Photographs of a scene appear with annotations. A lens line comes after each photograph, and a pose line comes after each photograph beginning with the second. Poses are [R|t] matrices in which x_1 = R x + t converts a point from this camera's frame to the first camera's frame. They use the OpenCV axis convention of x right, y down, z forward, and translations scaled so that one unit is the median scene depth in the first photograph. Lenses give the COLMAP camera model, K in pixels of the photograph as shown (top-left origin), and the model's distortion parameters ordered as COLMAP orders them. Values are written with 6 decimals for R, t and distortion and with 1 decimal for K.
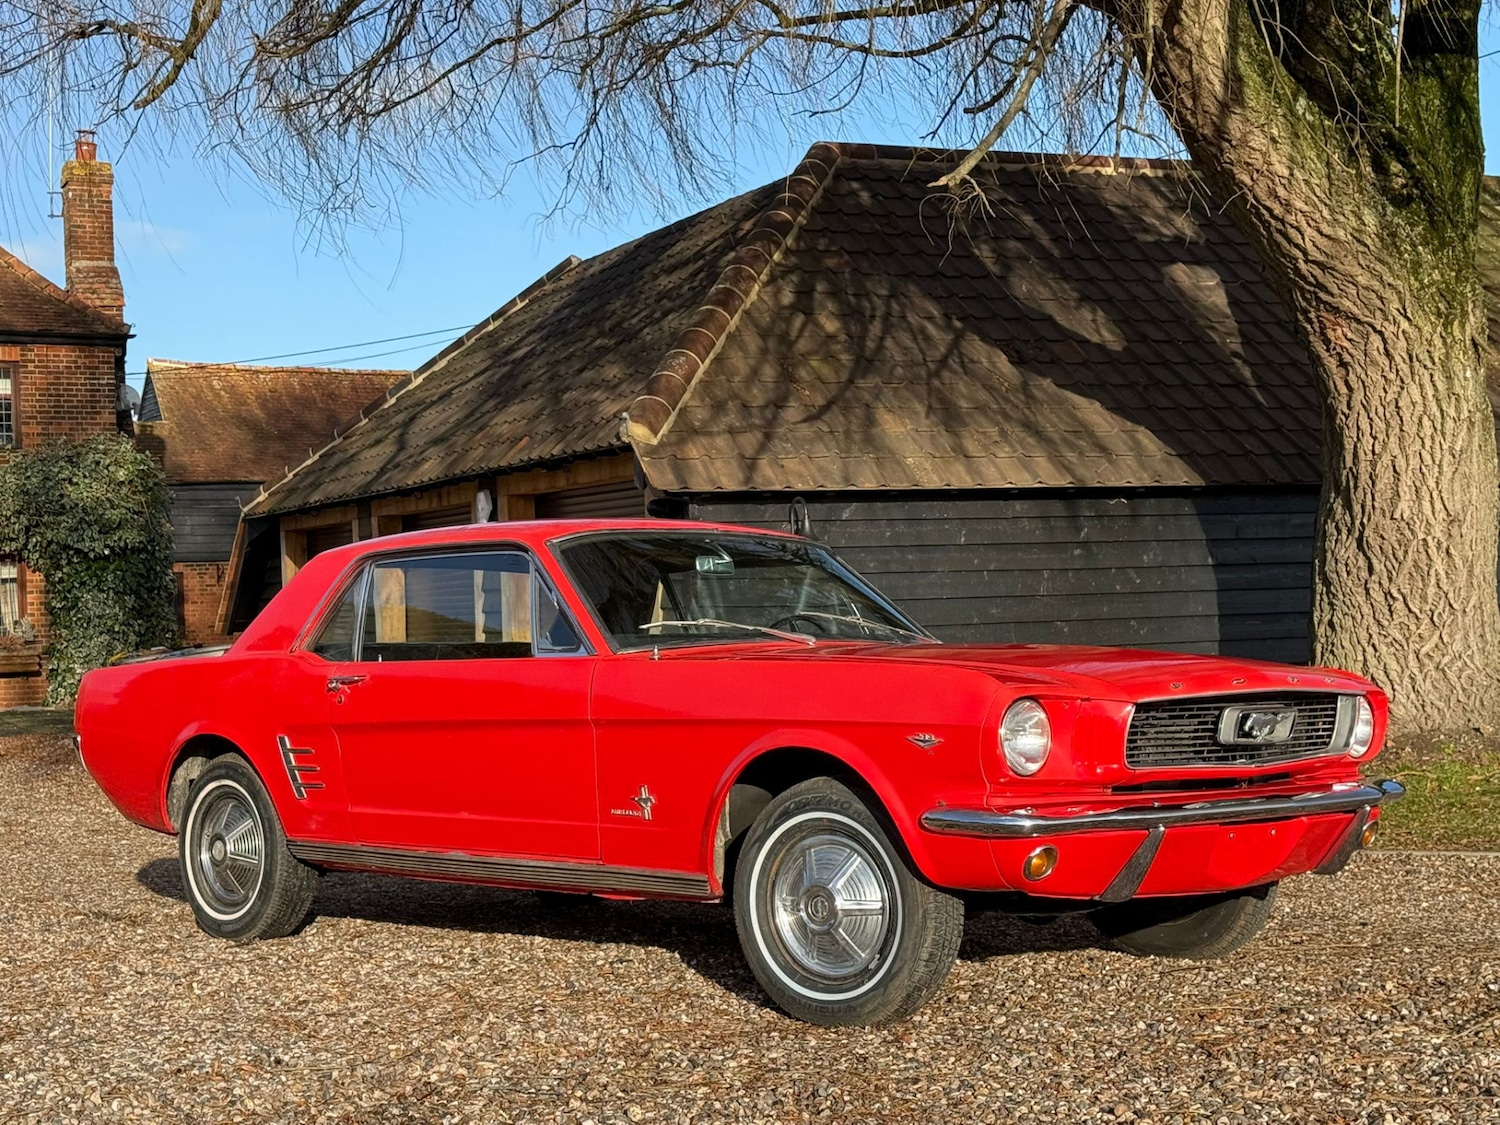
lens RADIAL K [[2161.2, 0, 739.6], [0, 2161.2, 593.3], [0, 0, 1]] dist [0.087992, 0.000000]
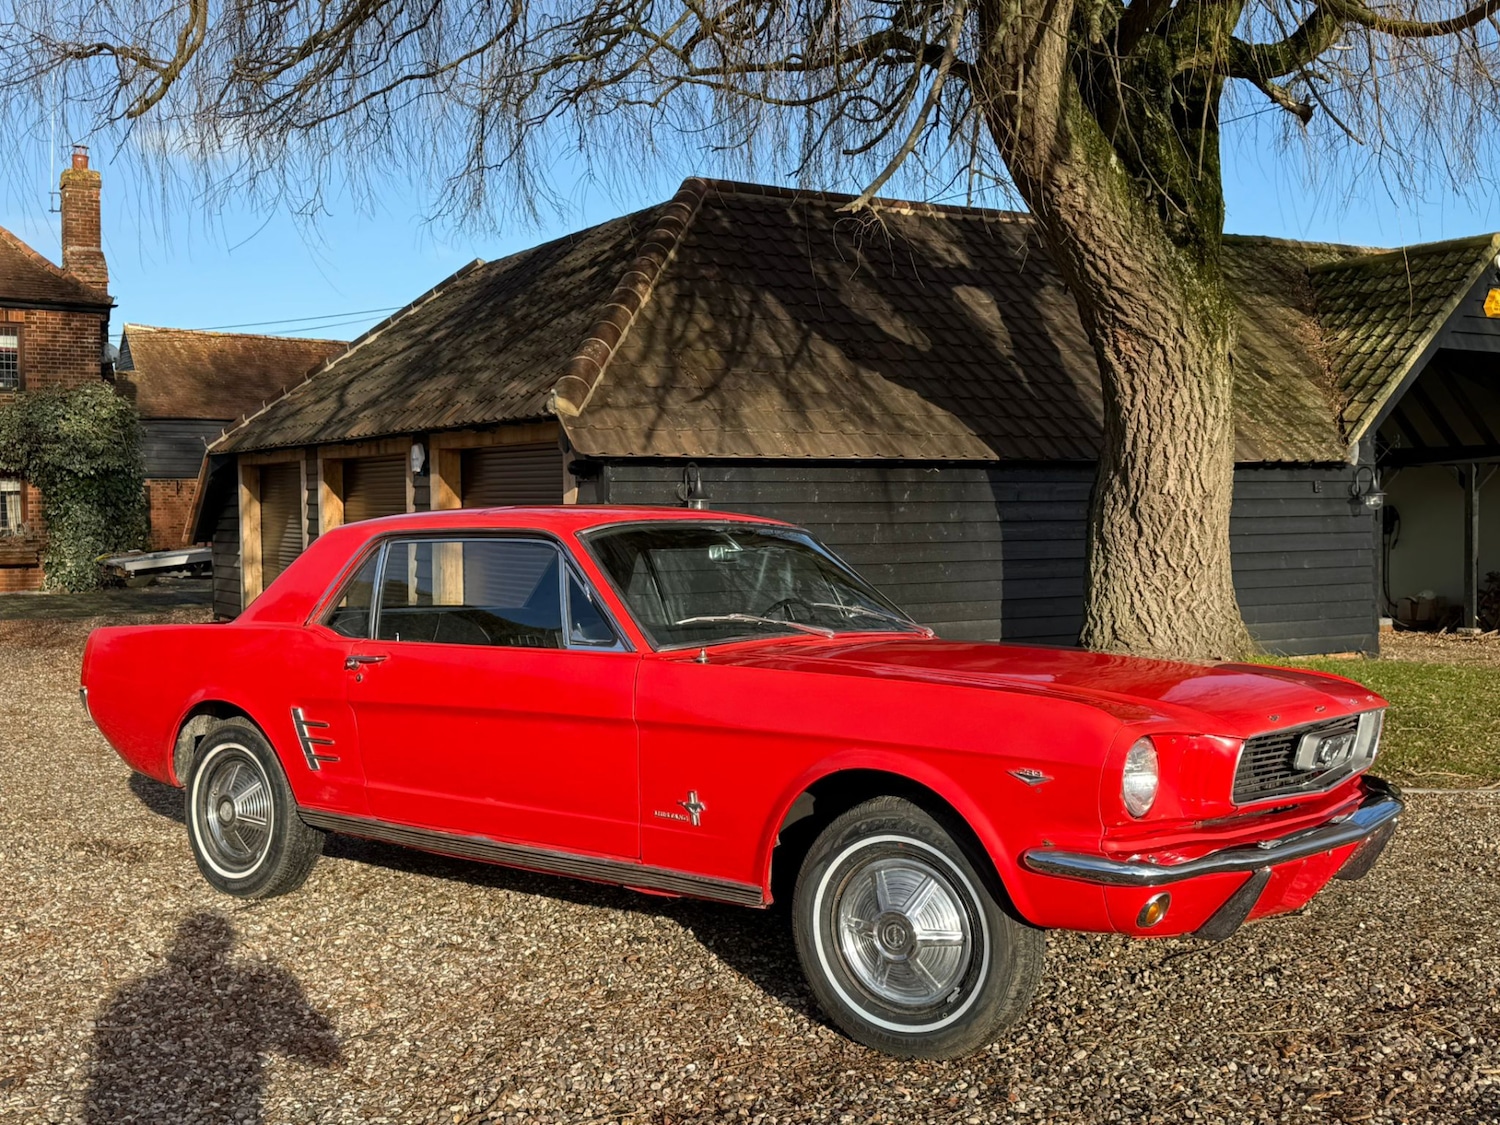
lens RADIAL K [[1526.1, 0, 741.5], [0, 1526.1, 555.1], [0, 0, 1]] dist [0.072181, 0.000000]
pose [[0.992926, 0.020354, 0.116980, -0.040716], [-0.023805, 0.999319, 0.028177, -0.015109], [-0.116327, -0.030762, 0.992734, 0.117799]]
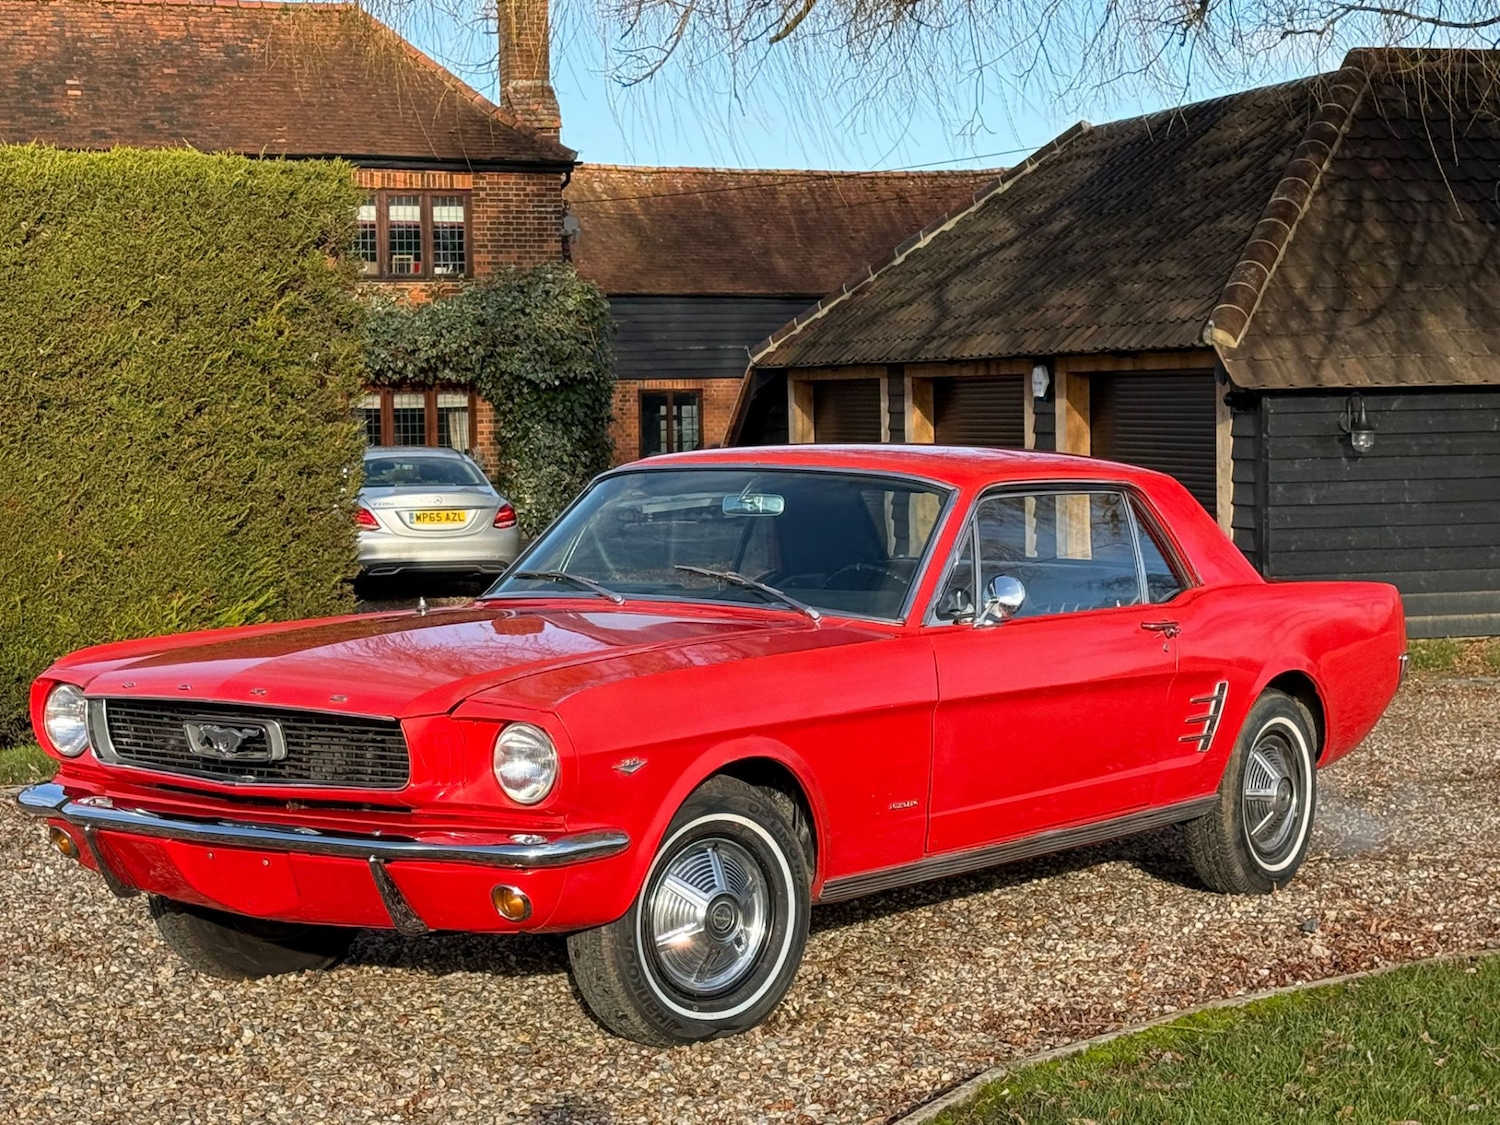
lens RADIAL K [[2476.7, 0, 790.6], [0, 2476.7, 554.9], [0, 0, 1]] dist [0.067849, 0.000000]
pose [[0.990441, 0.022952, -0.136016, -0.081651], [-0.014880, 0.998083, 0.060071, -0.029540], [0.137134, -0.057473, 0.988884, -0.340205]]
